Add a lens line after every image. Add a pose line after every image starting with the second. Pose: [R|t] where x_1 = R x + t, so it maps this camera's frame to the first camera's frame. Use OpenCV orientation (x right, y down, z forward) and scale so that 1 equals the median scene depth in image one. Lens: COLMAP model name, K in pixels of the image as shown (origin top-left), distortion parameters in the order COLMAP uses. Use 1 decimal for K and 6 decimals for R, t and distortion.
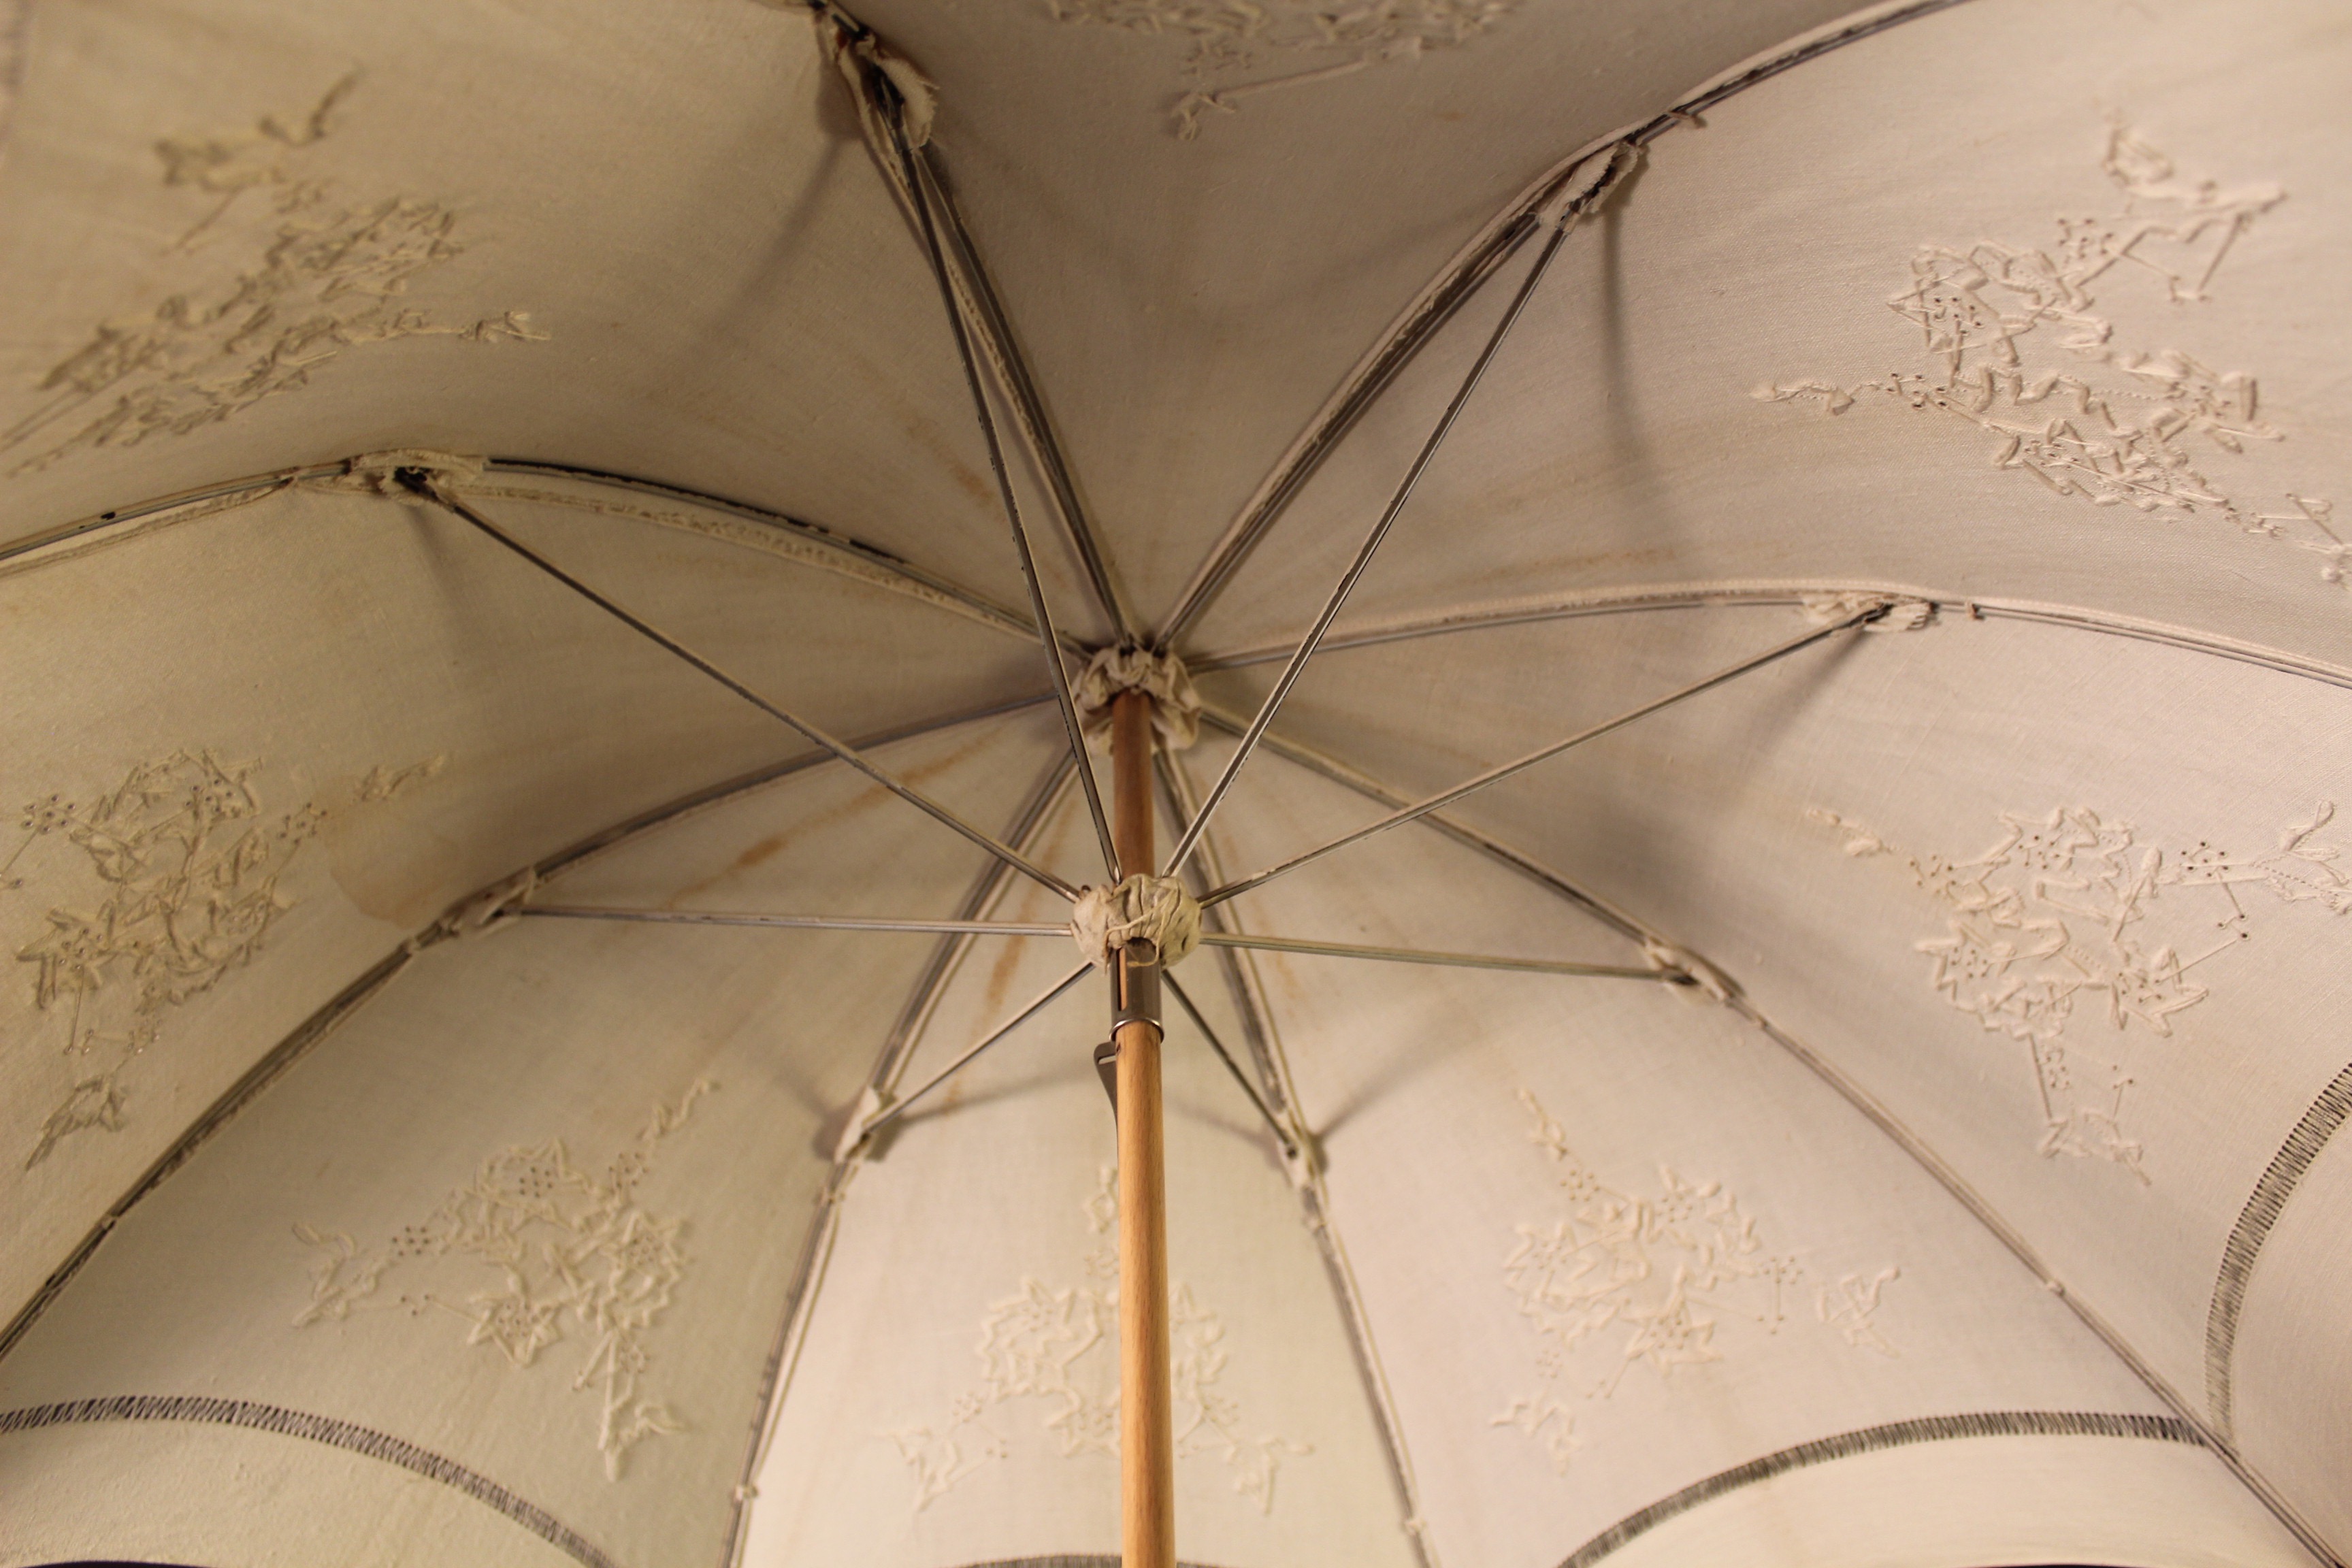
lens RADIAL K [[1907.4, 0, 1176.0], [0, 1907.4, 784.0], [0, 0, 1]] dist [-0.179262, 0.141391]
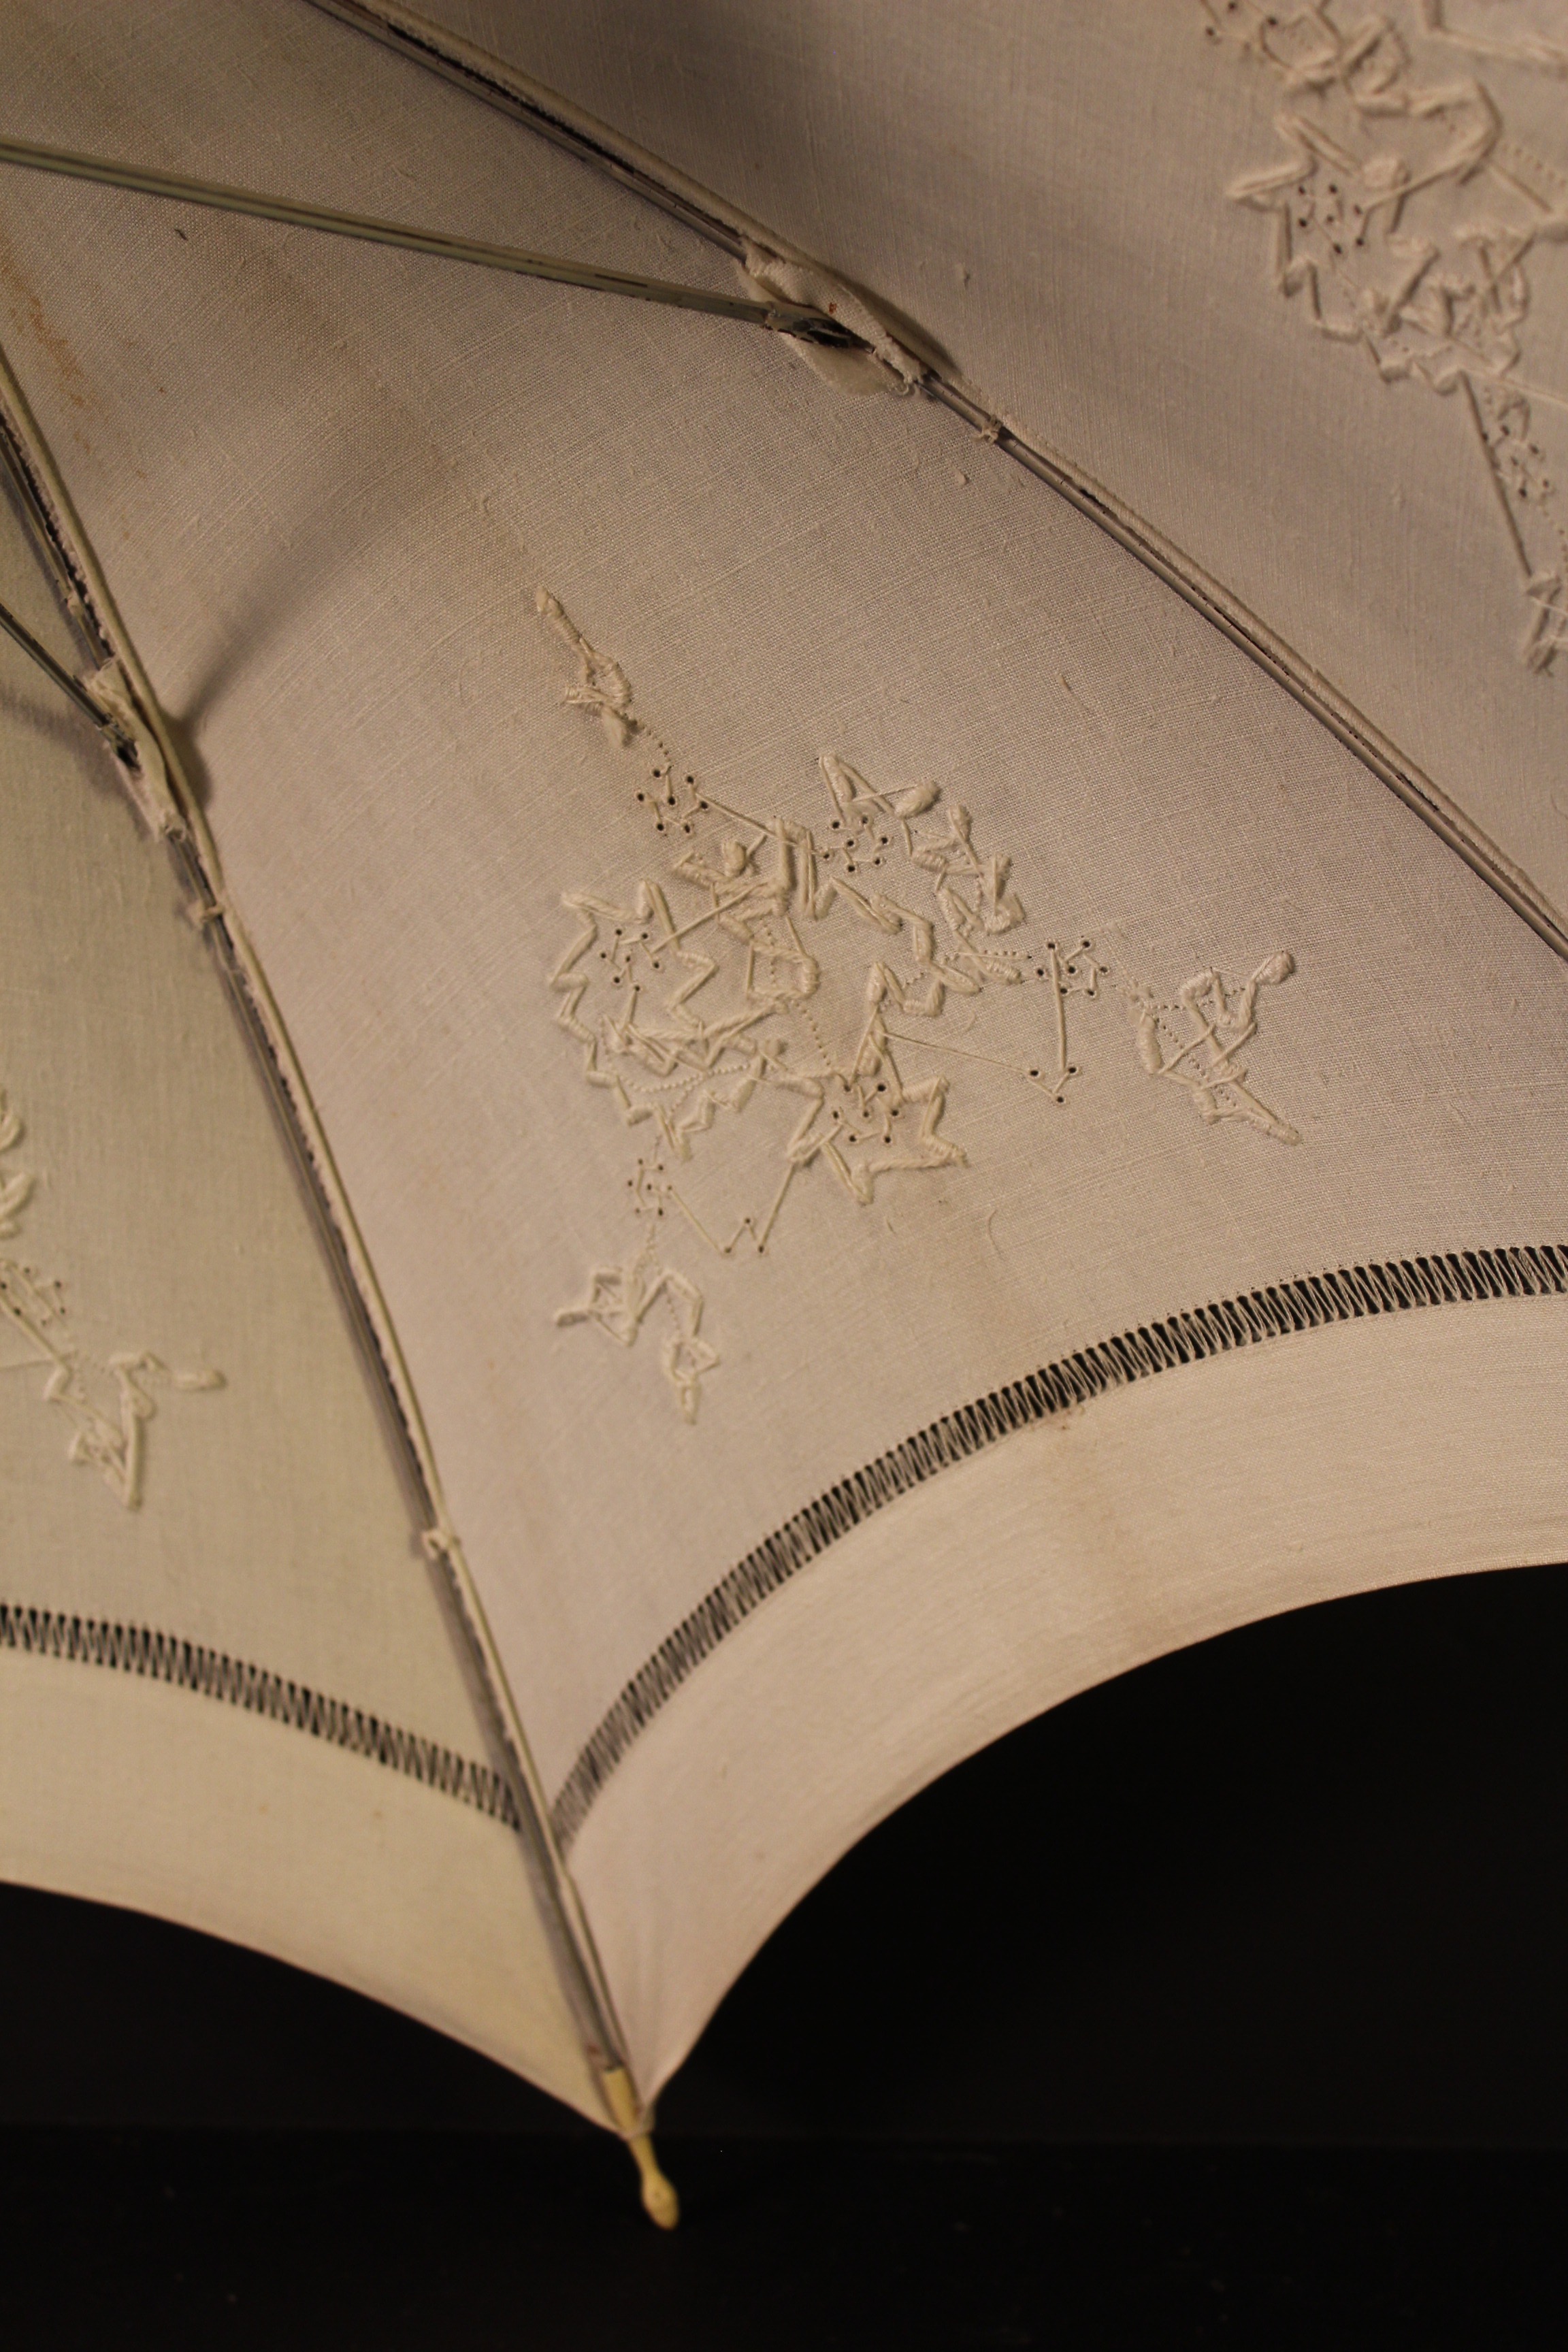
lens RADIAL K [[3556.1, 0, 784.0], [0, 3556.1, 1176.0], [0, 0, 1]] dist [-0.063872, 0.170603]
pose [[0.999952, 0.003649, 0.009140, 0.257486], [-0.004880, 0.990352, 0.138486, 0.197994], [-0.008547, -0.138524, 0.990322, 0.058441]]
